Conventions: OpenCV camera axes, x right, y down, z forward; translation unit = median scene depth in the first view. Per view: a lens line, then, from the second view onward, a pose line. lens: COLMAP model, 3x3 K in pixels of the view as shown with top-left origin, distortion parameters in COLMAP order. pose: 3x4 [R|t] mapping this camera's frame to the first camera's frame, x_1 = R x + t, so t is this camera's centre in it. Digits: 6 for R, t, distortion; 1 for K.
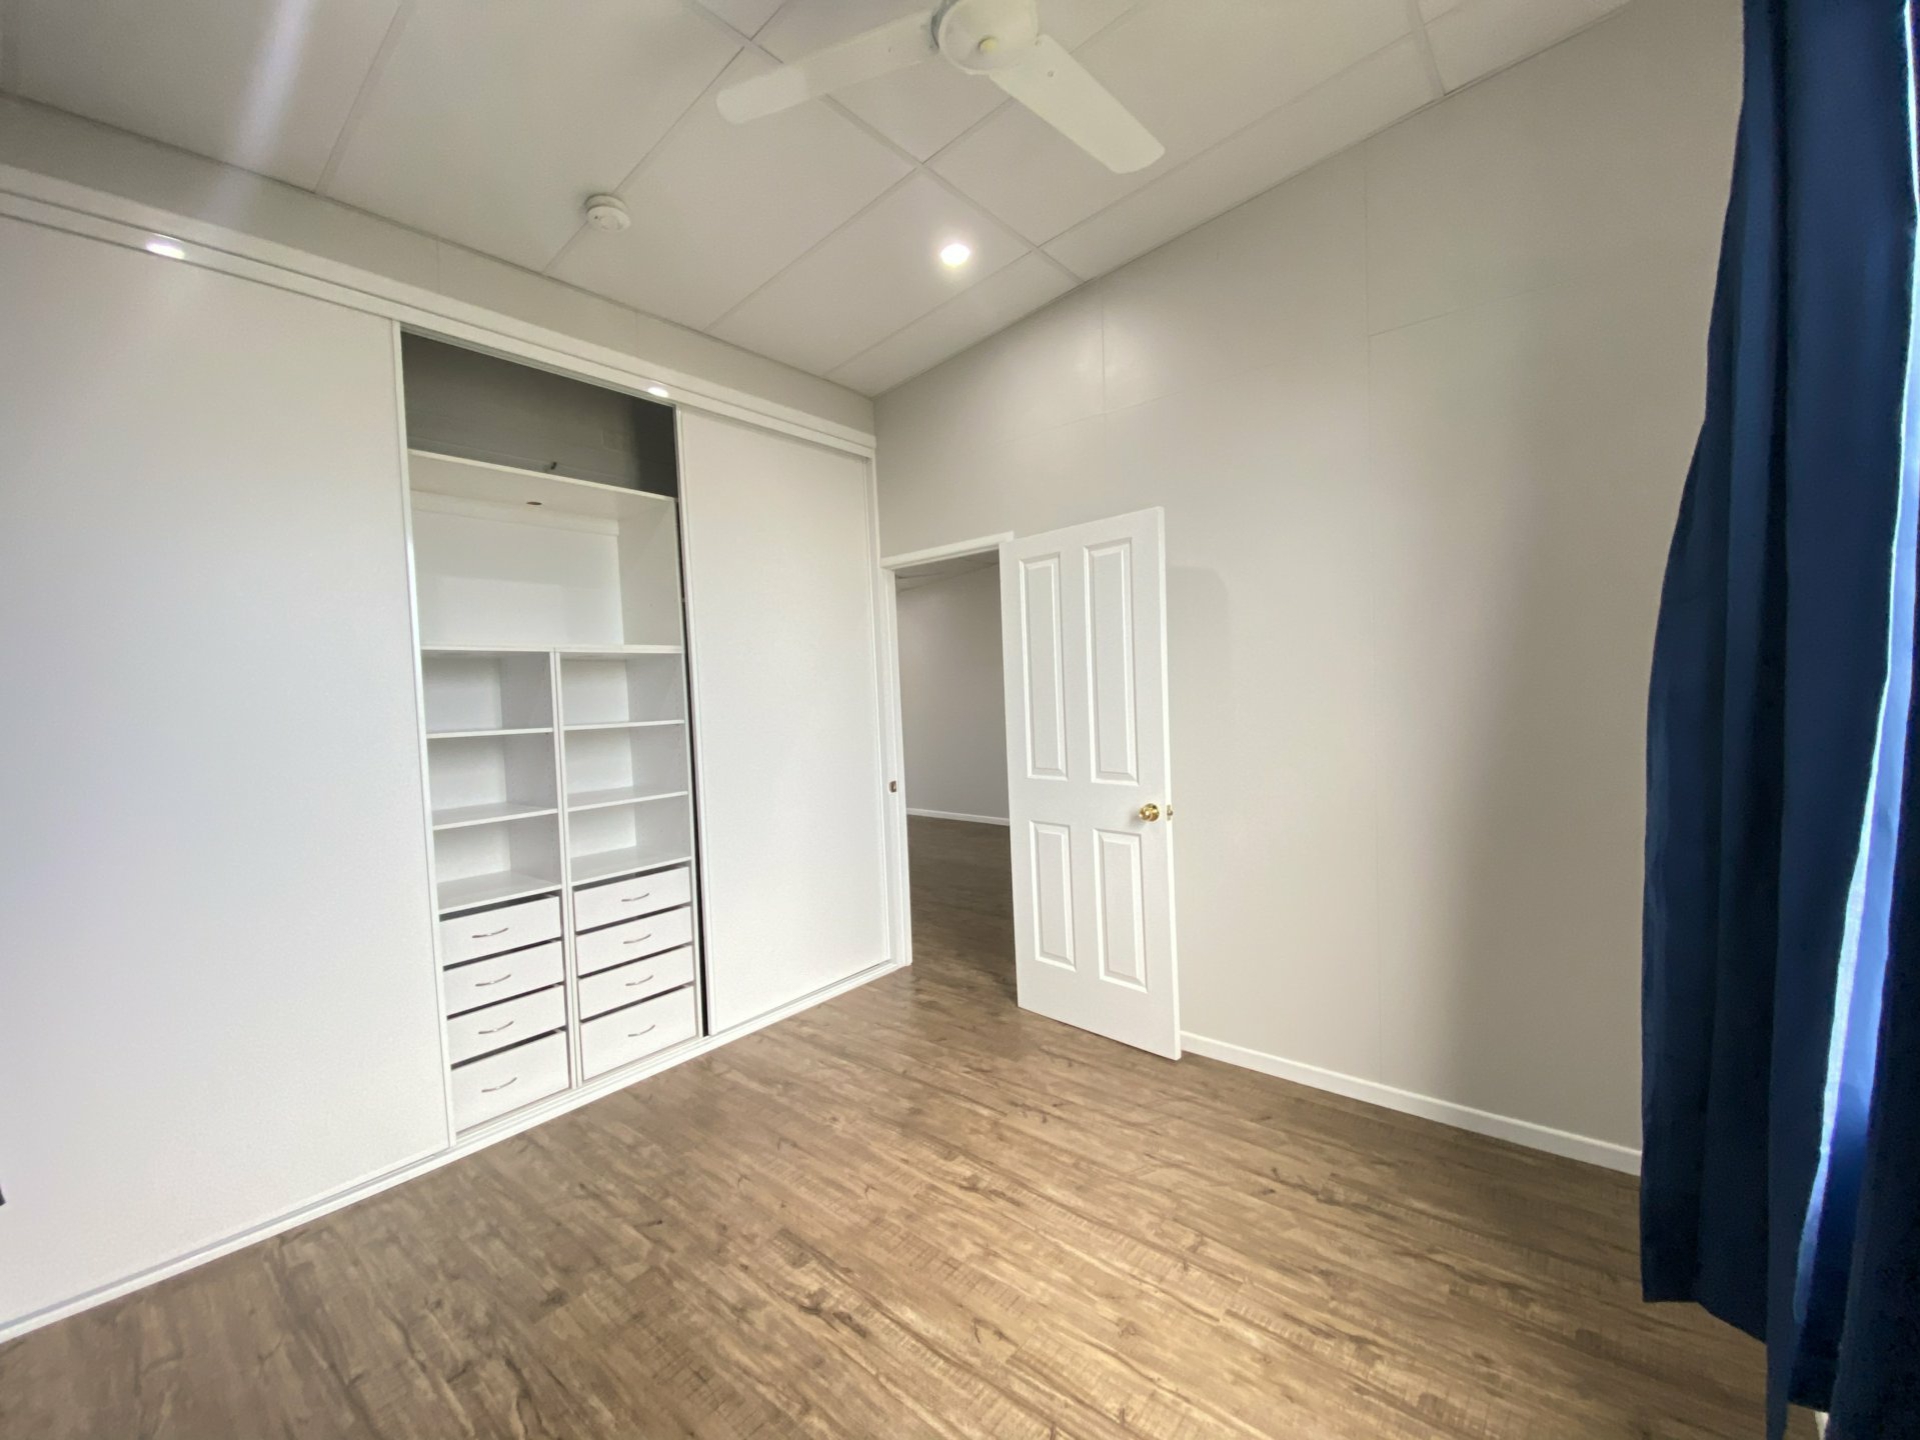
lens RADIAL K [[762.3, 0, 957.0], [0, 762.3, 722.2], [0, 0, 1]] dist [0.002015, -0.012377]
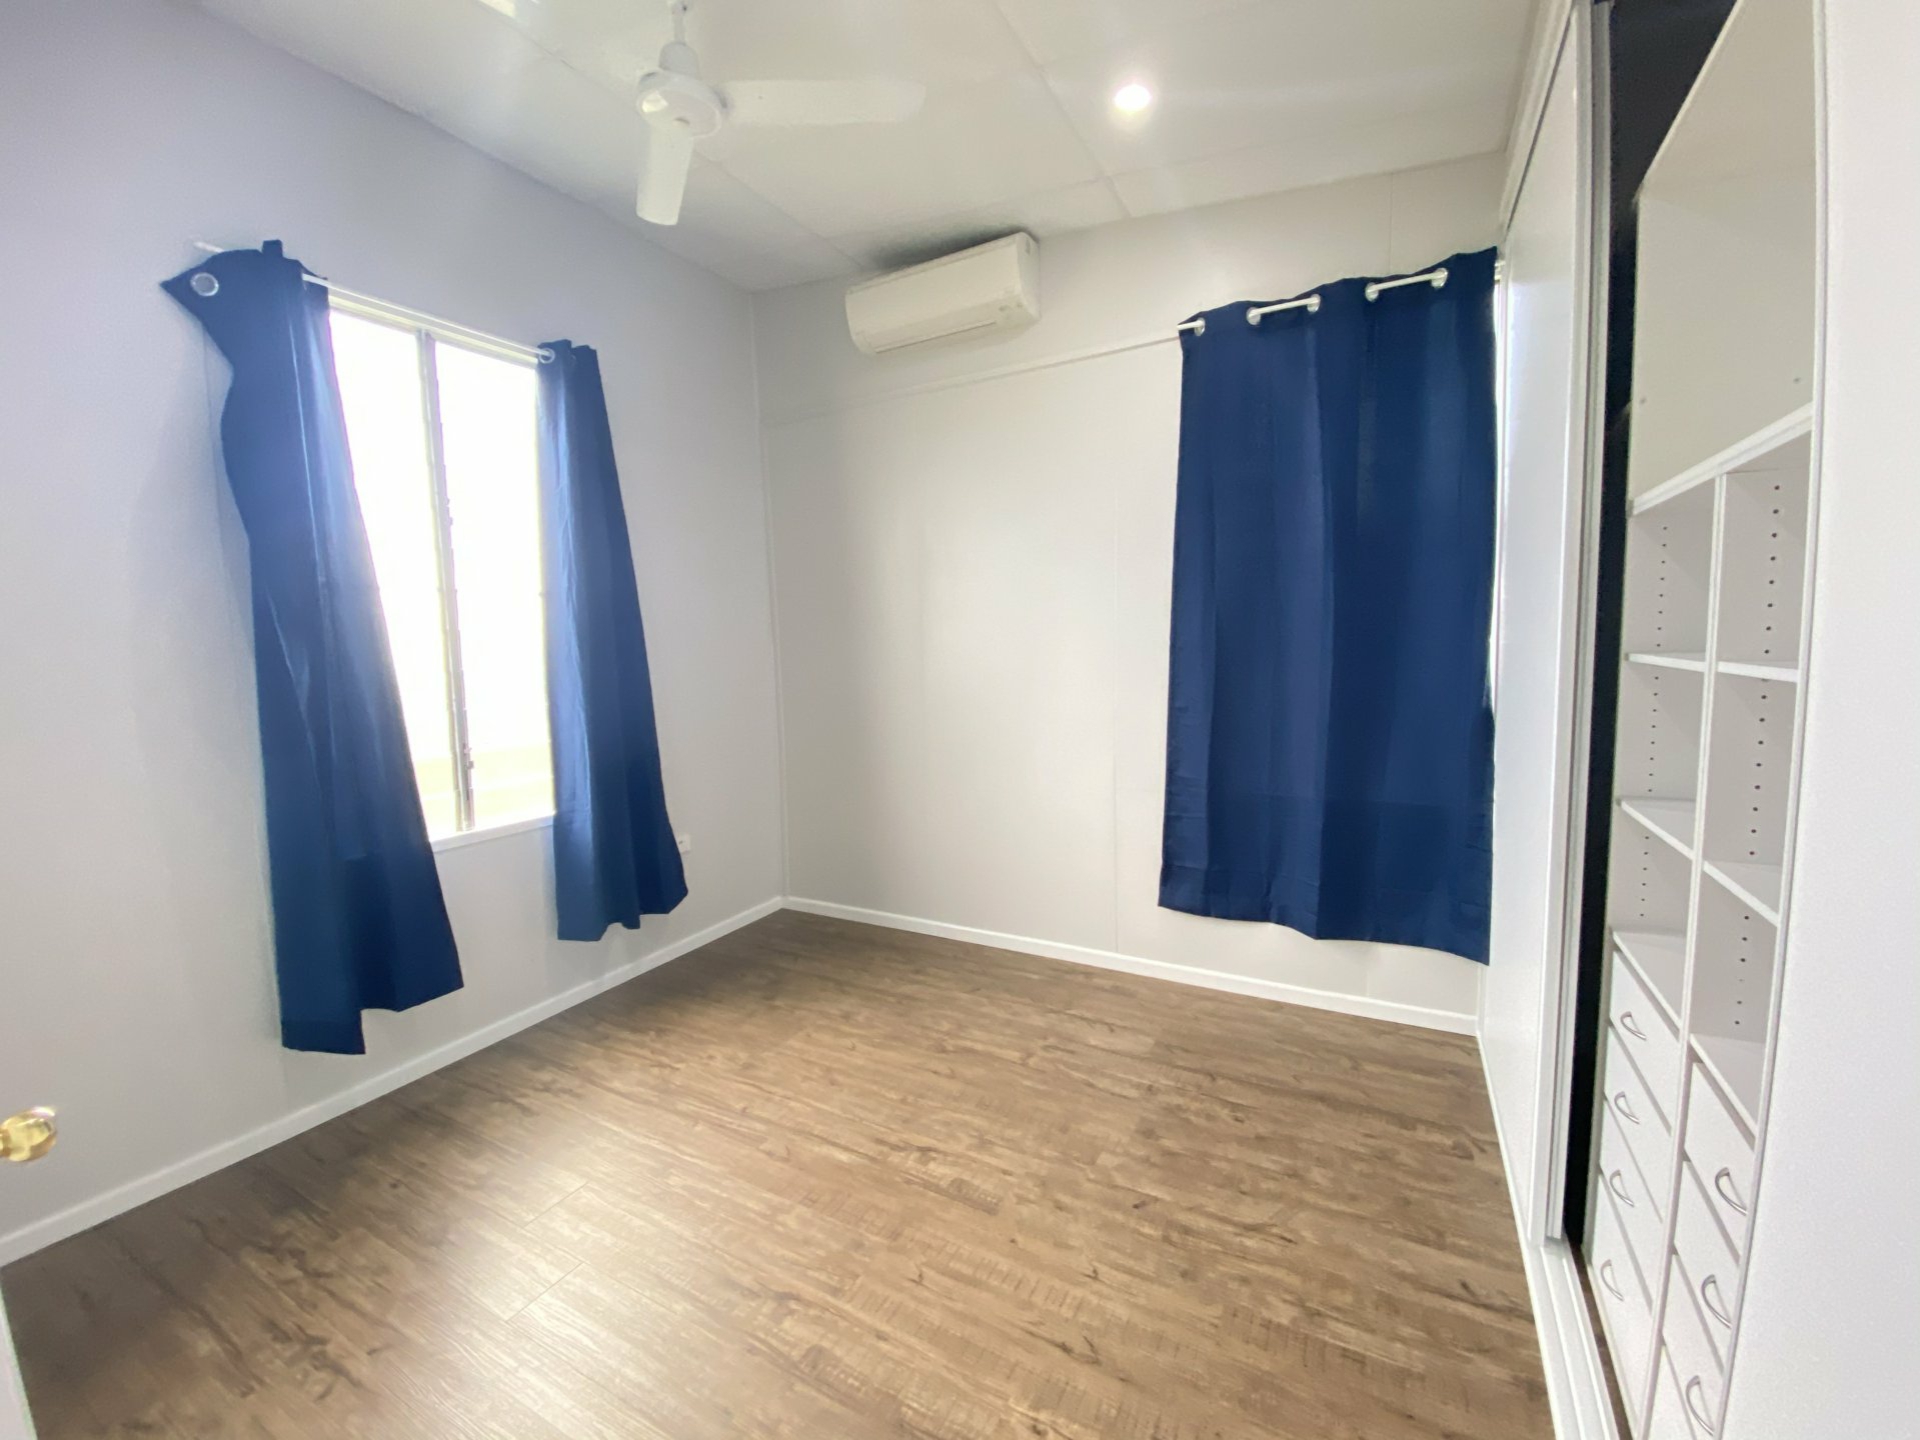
lens RADIAL K [[762.3, 0, 957.0], [0, 762.3, 722.2], [0, 0, 1]] dist [0.002015, -0.012377]
pose [[-0.979341, 0.085806, -0.183106, -0.068213], [0.058806, 0.987222, 0.148101, -0.068561], [0.193474, 0.134273, -0.971874, 1.899579]]
